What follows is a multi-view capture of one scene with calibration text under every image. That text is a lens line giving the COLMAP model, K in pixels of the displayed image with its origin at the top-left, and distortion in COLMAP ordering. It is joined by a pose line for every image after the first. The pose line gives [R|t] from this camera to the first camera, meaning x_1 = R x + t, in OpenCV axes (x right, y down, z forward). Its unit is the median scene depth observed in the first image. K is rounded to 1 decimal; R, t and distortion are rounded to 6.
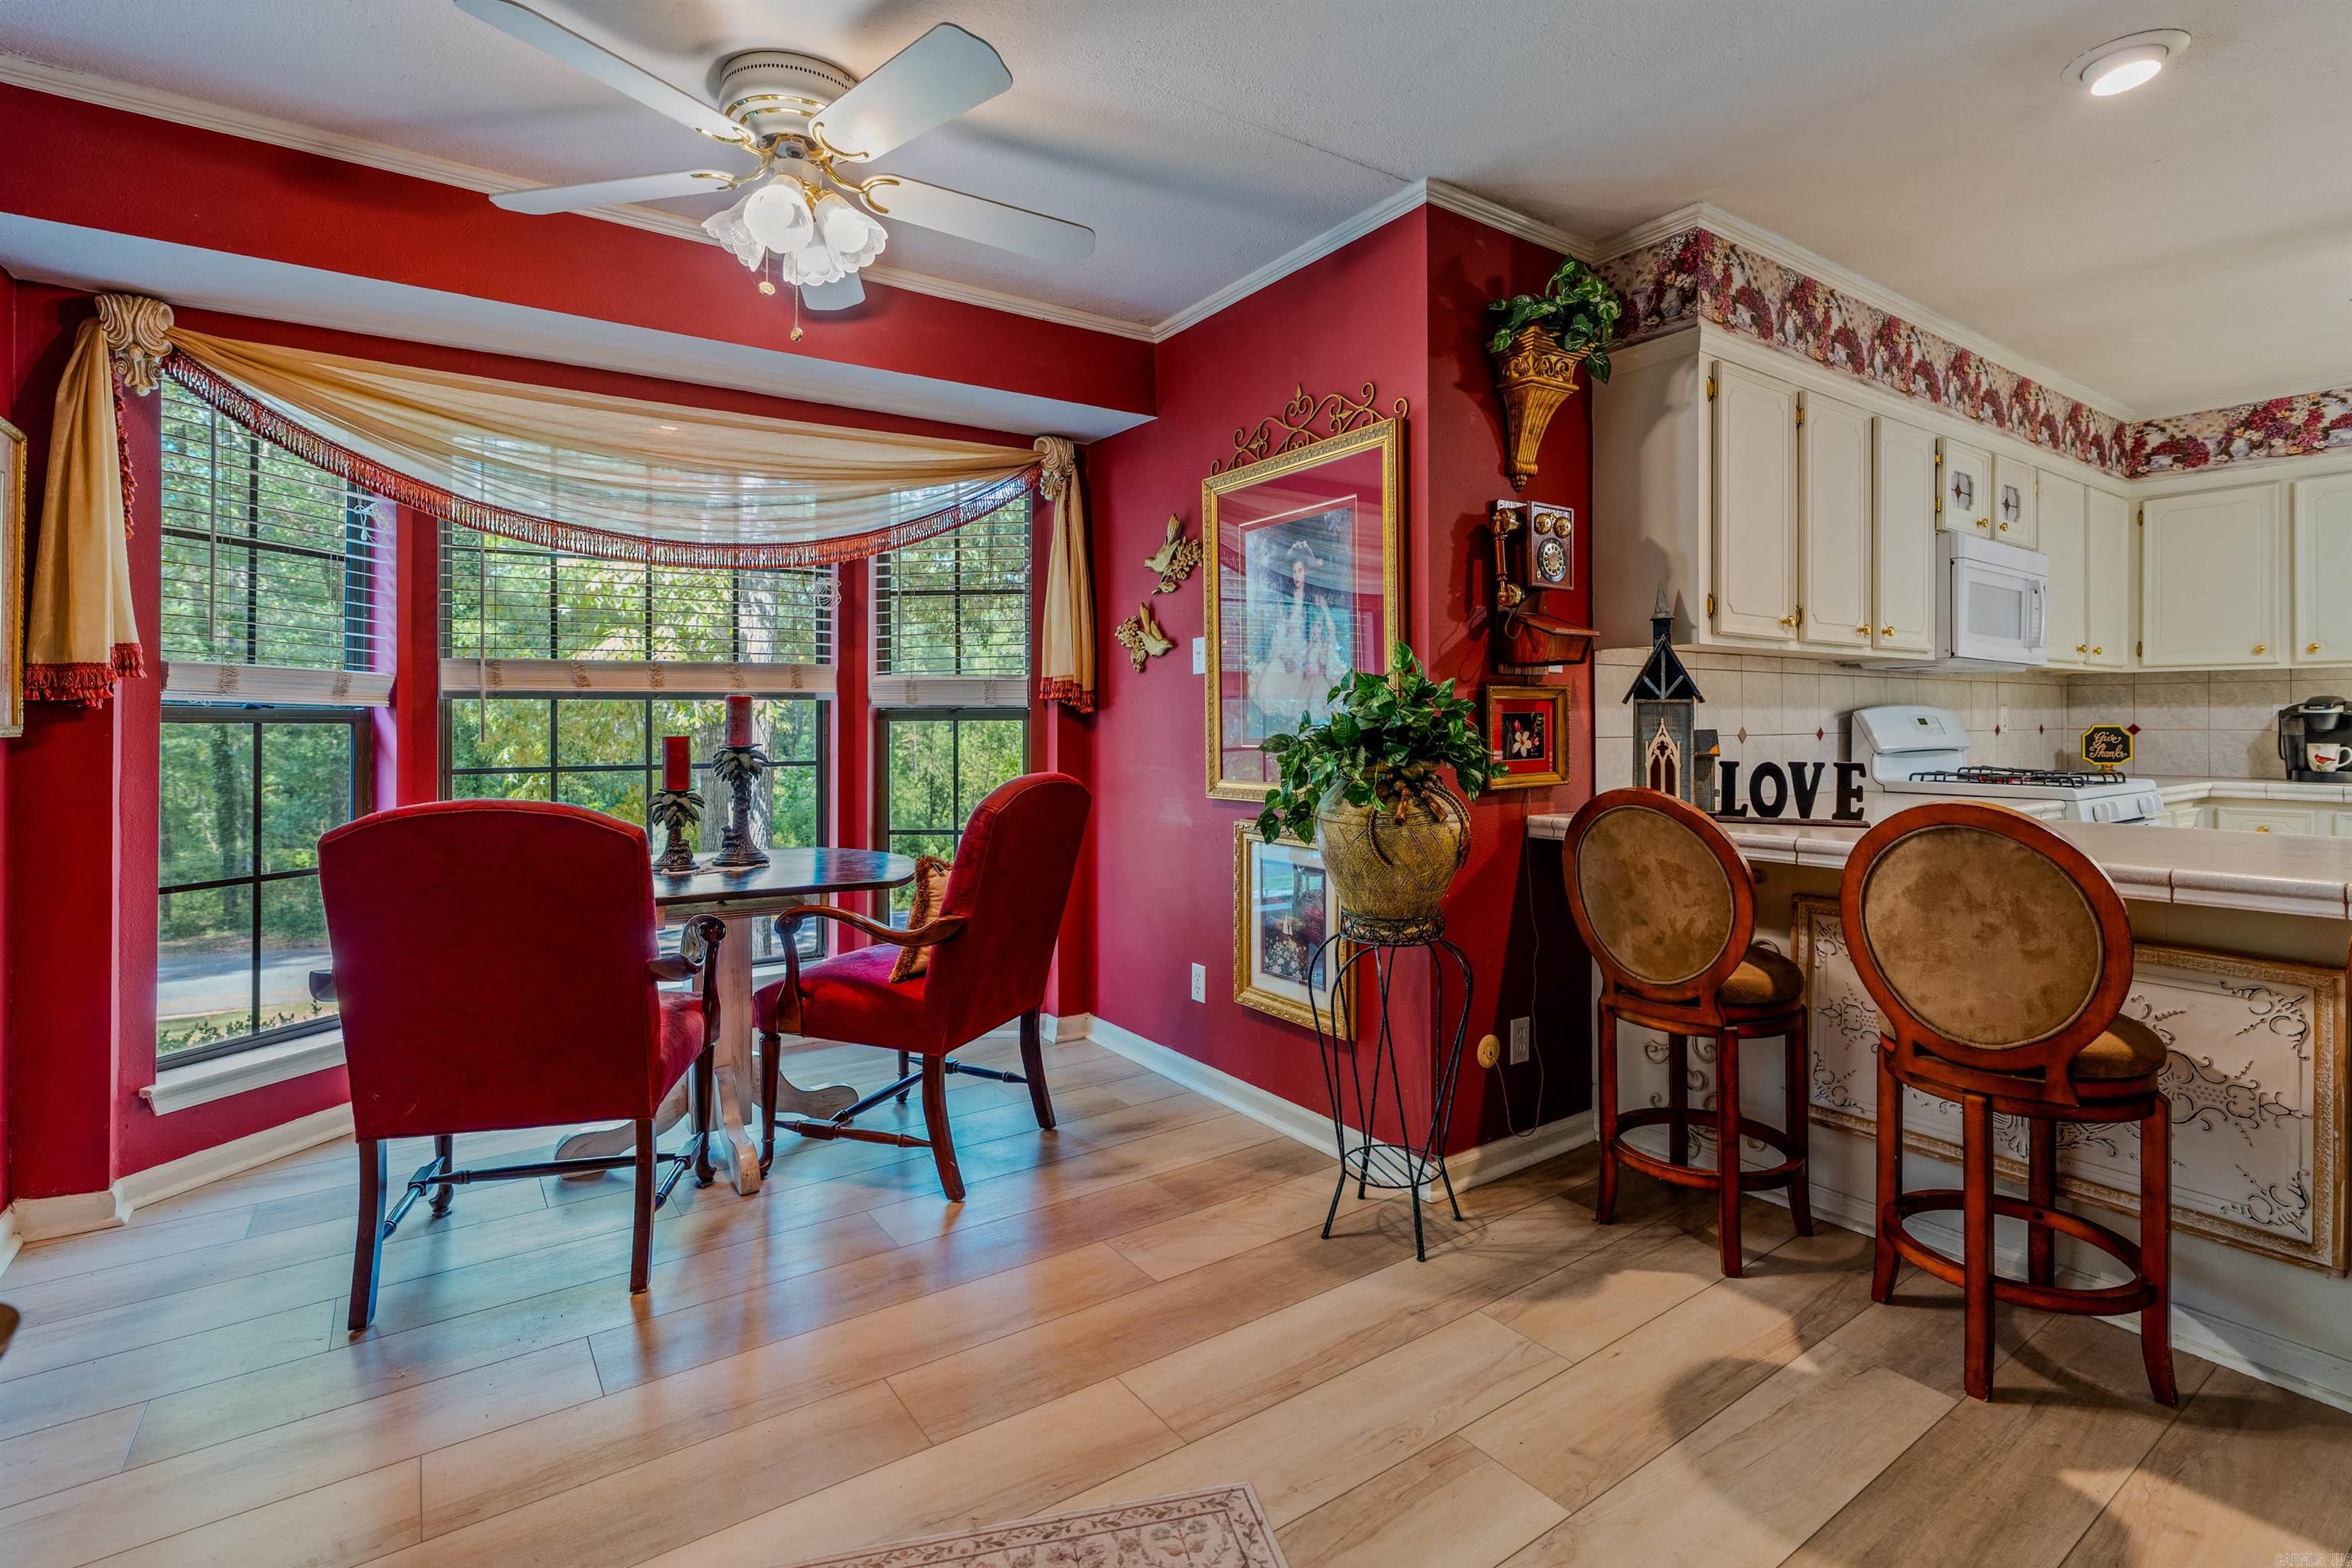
lens RADIAL K [[1102.2, 0, 1208.1], [0, 1102.2, 720.8], [0, 0, 1]] dist [-0.003737, 0.001515]
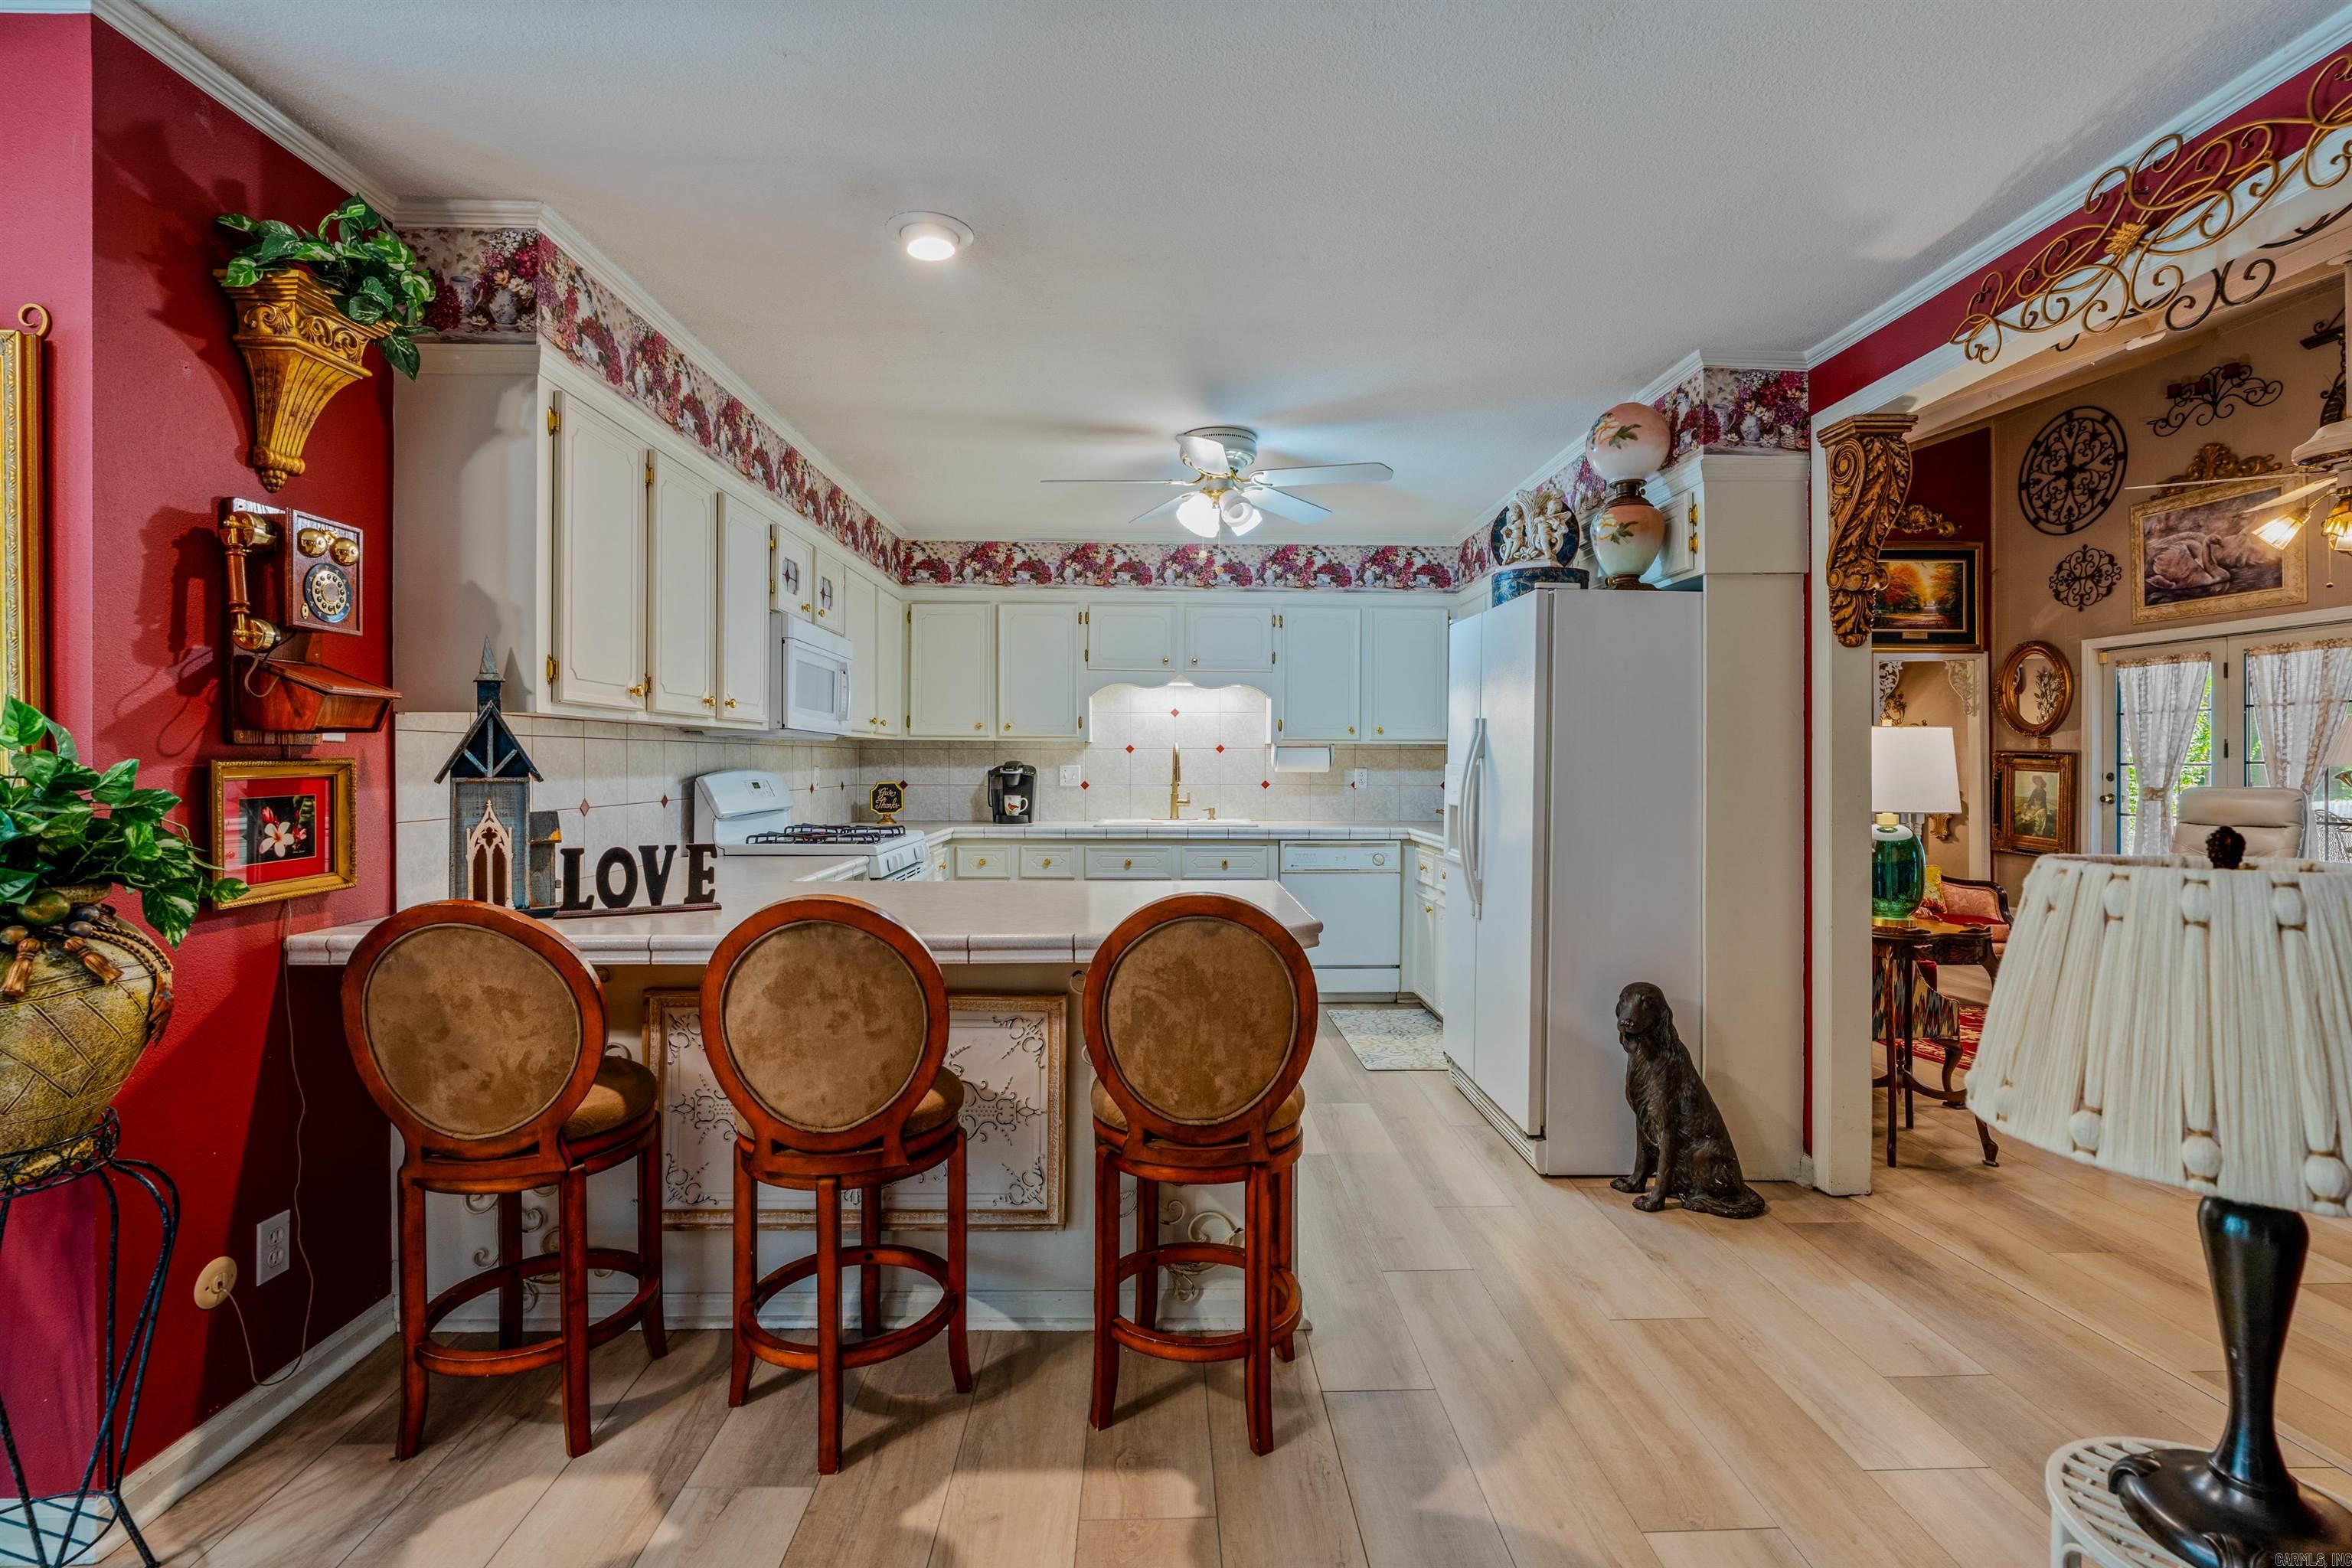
lens RADIAL K [[1056.5, 0, 1183.9], [0, 1056.5, 765.5], [0, 0, 1]] dist [-0.013418, 0.004736]
pose [[0.560408, 0.000908, 0.828216, 0.048467], [-0.003036, 0.999995, 0.000958, -0.031542], [-0.828211, -0.003051, 0.560408, 0.119709]]
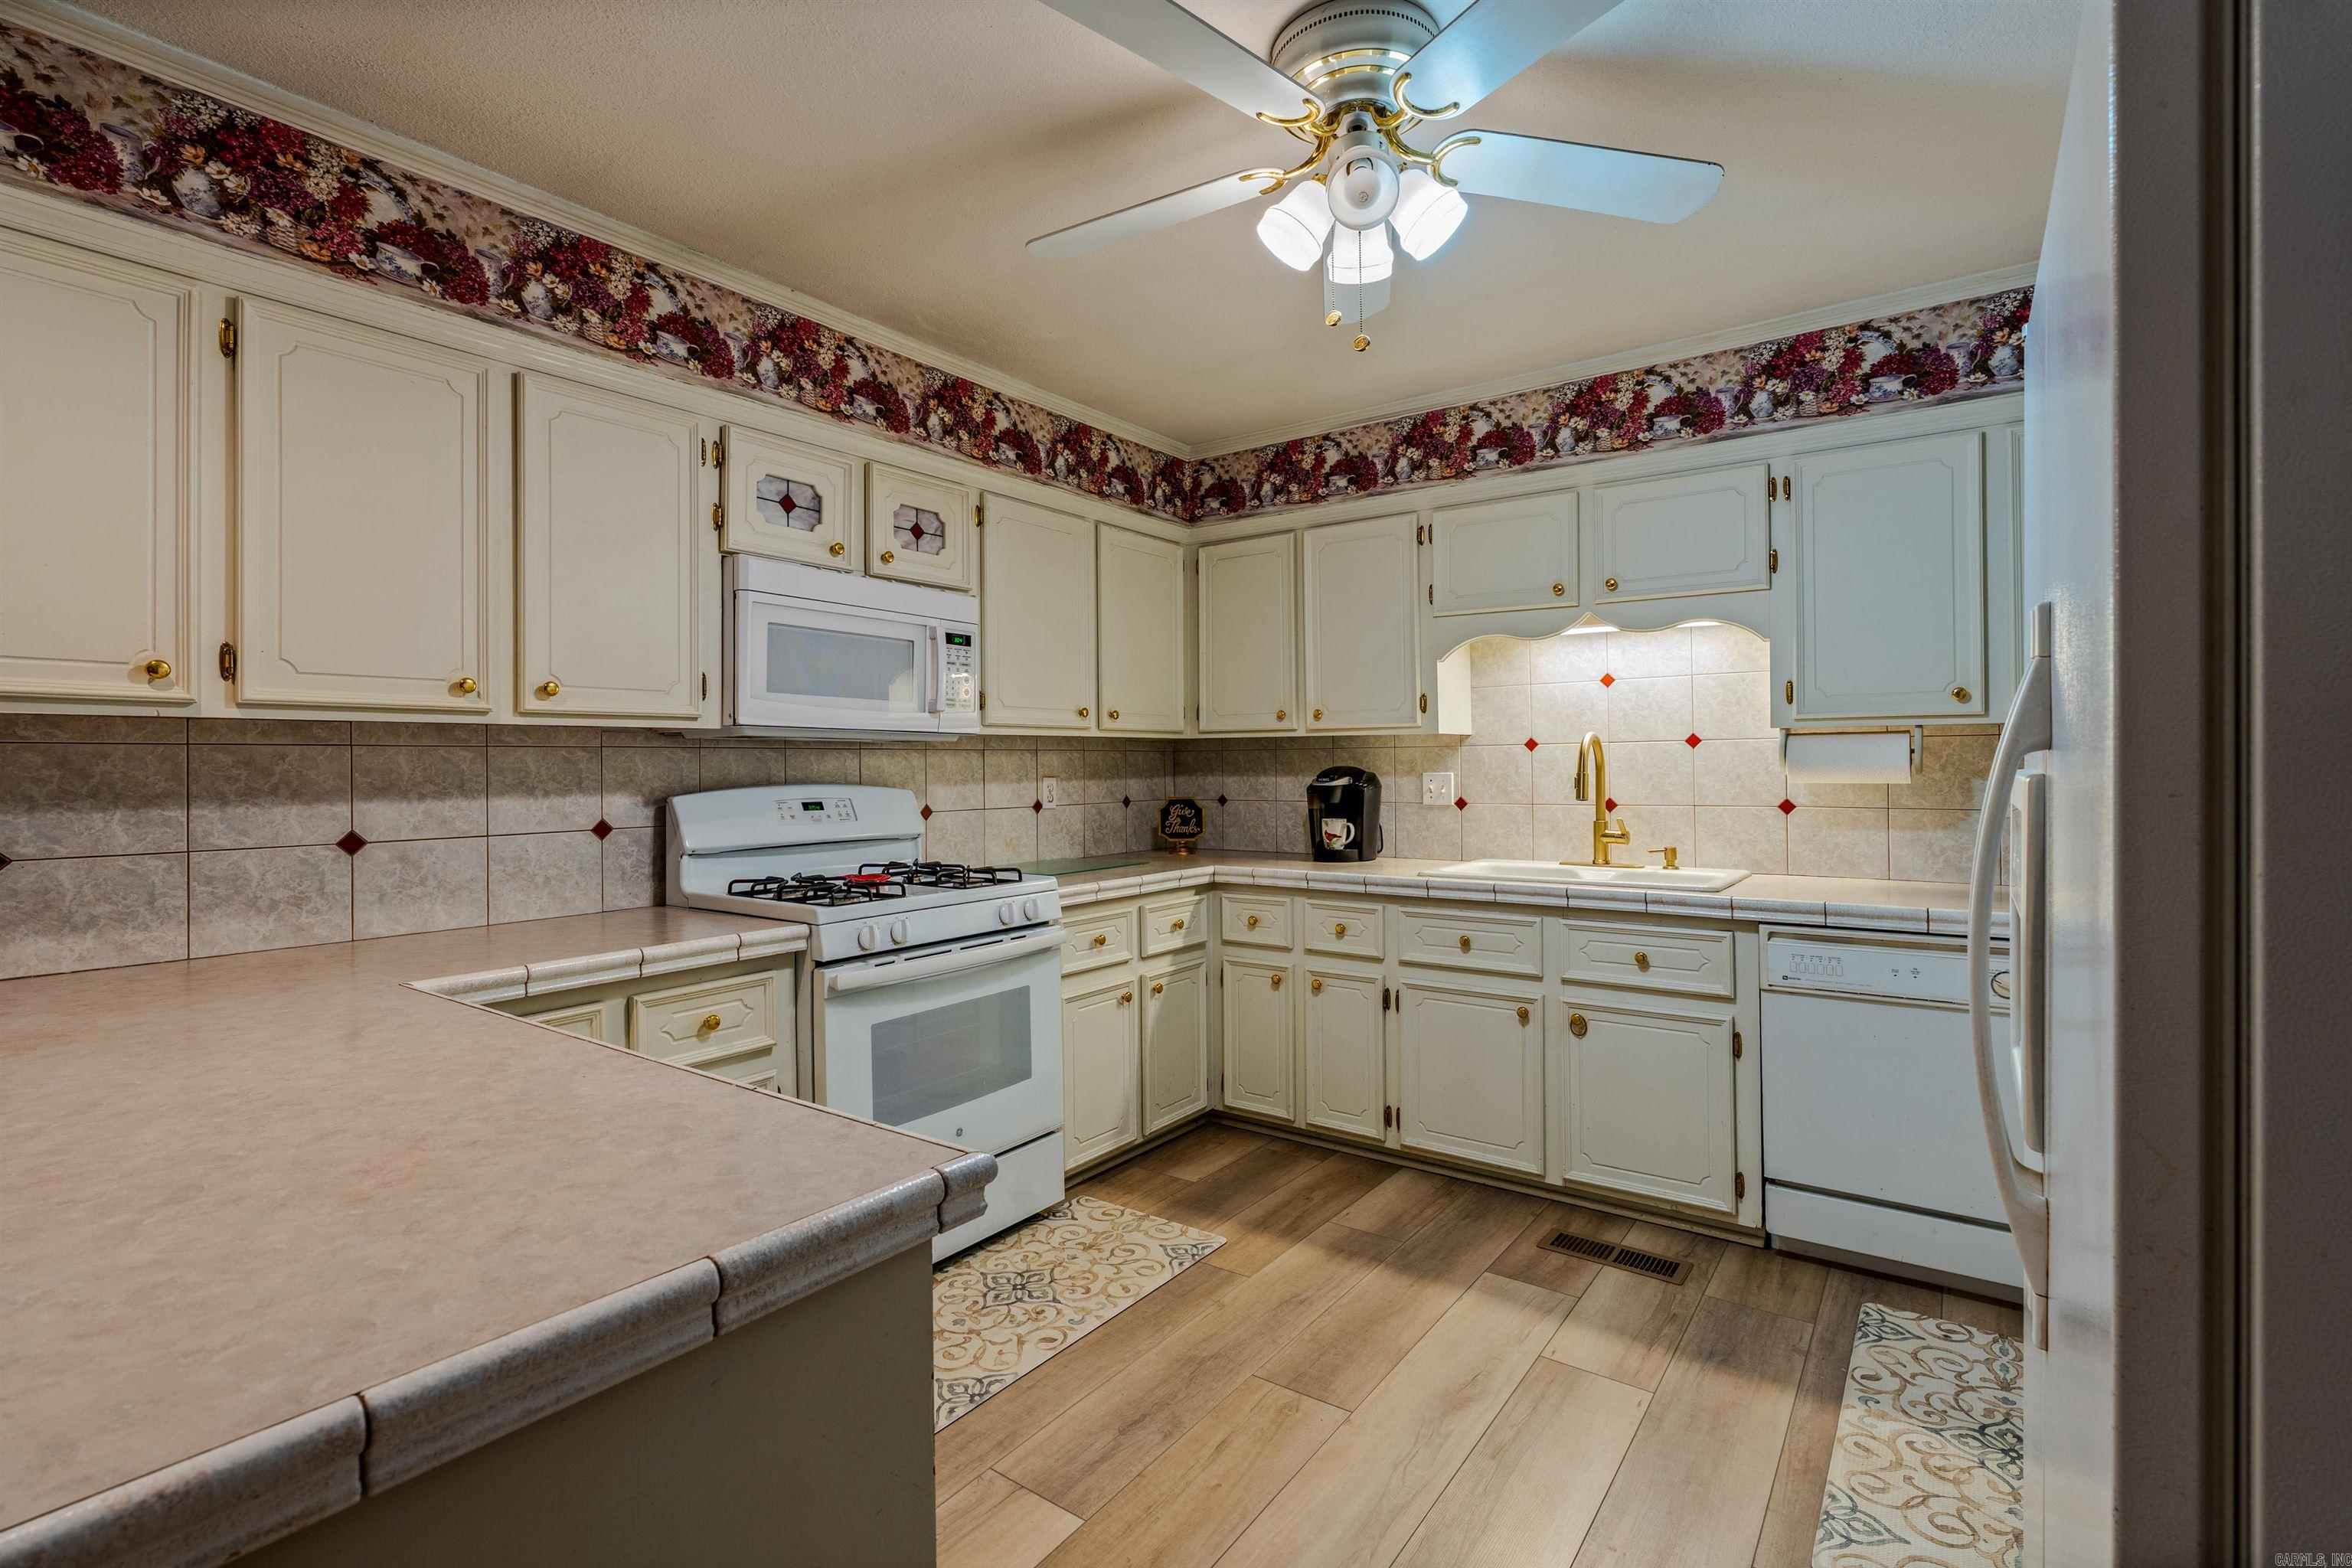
lens RADIAL K [[1088.3, 0, 1170.8], [0, 1088.3, 770.4], [0, 0, 1]] dist [-0.000275, 0.000367]
pose [[0.948692, -0.007078, 0.316121, 0.990740], [0.006308, 0.999974, 0.003460, -0.039186], [-0.316137, -0.001288, 0.948713, 0.299080]]
